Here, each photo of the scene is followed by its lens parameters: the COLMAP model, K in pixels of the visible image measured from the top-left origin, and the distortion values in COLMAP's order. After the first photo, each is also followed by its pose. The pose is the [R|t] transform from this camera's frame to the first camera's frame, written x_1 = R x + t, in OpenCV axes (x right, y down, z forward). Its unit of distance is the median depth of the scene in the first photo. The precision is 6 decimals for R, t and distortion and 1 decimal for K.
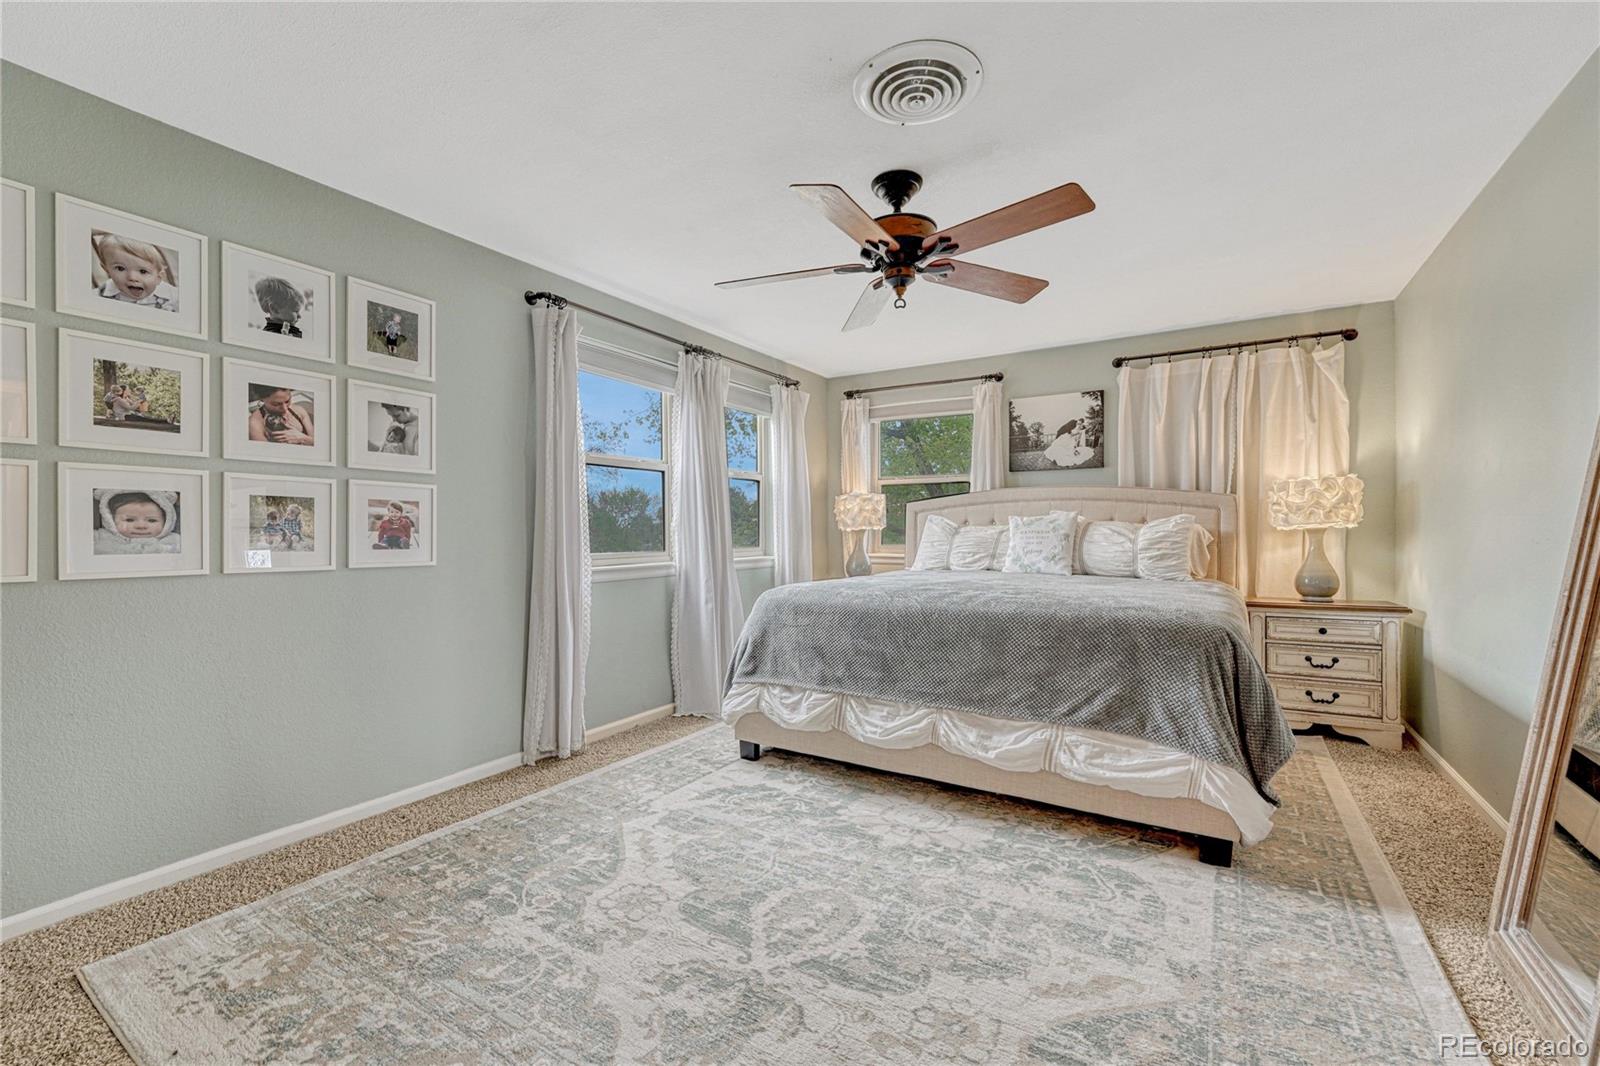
lens RADIAL K [[678.7, 0, 790.8], [0, 678.7, 531.9], [0, 0, 1]] dist [-0.004691, -0.000191]
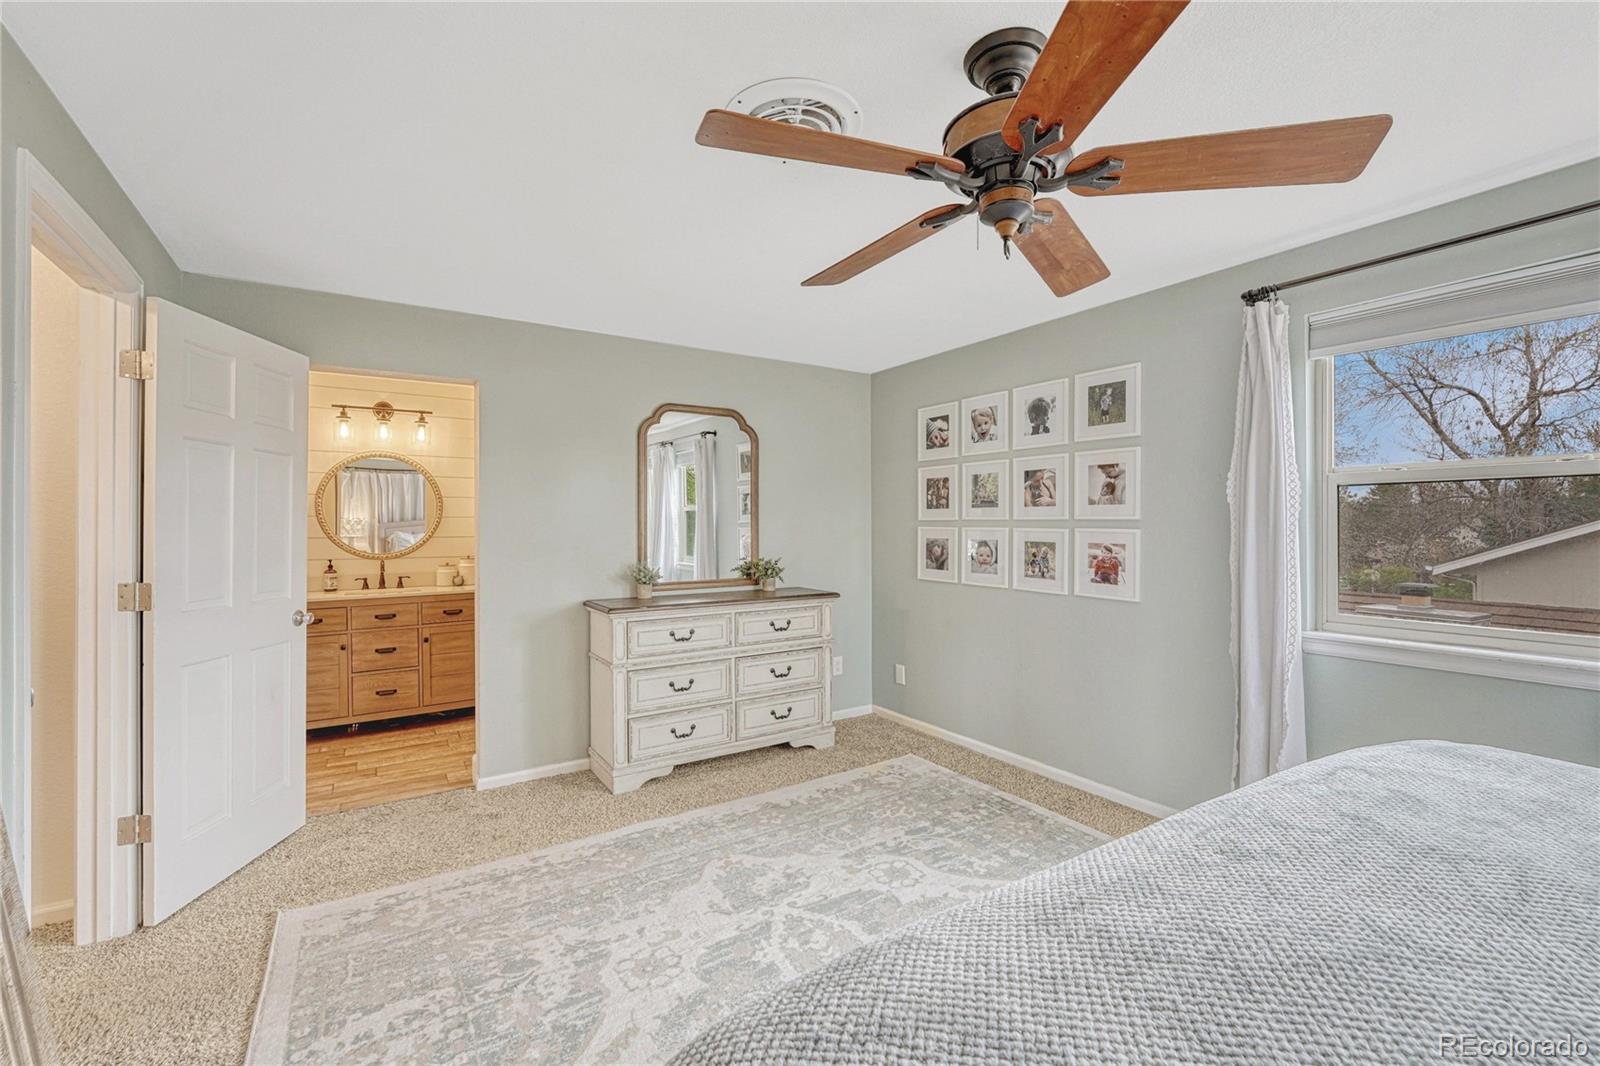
lens RADIAL K [[663.7, 0, 793.8], [0, 663.7, 521.6], [0, 0, 1]] dist [-0.001228, -0.000030]
pose [[-0.419547, 0.000045, -0.907734, 0.813444], [0.002912, 0.999995, -0.001296, -0.096666], [0.907729, -0.003187, -0.419545, 1.116882]]
